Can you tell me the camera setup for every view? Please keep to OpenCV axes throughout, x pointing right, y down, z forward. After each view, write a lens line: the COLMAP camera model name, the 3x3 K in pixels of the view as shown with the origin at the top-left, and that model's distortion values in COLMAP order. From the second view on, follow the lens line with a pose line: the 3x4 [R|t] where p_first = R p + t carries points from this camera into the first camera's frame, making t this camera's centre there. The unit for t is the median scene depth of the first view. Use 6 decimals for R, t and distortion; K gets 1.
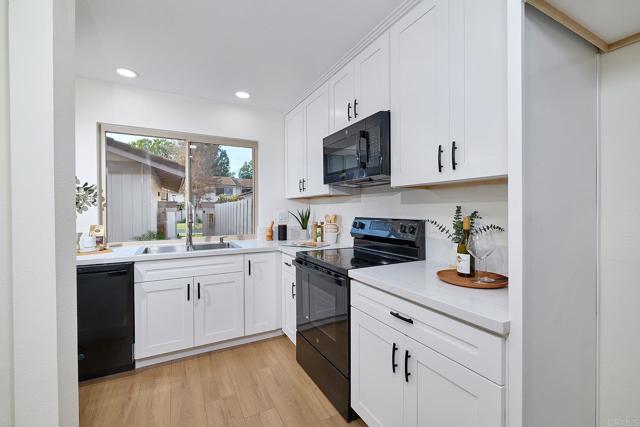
lens RADIAL K [[274.4, 0, 316.7], [0, 274.4, 212.1], [0, 0, 1]] dist [0.003263, 0.000281]
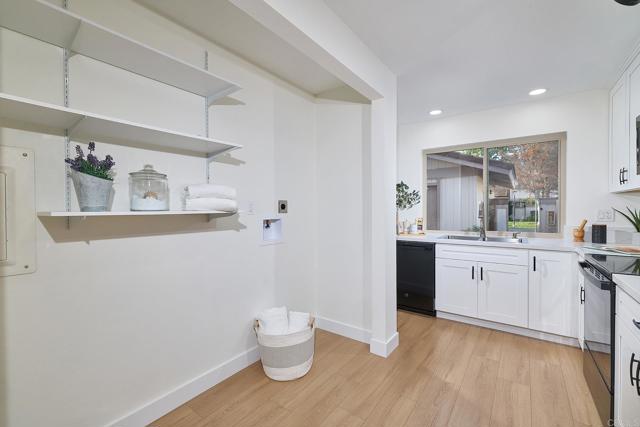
lens RADIAL K [[282.8, 0, 327.1], [0, 282.8, 212.5], [0, 0, 1]] dist [-0.002039, -0.000165]
pose [[0.460643, 0.012878, -0.887492, 0.351841], [-0.002959, 0.999911, 0.012973, 0.000982], [0.887581, -0.003350, 0.460640, -0.179201]]
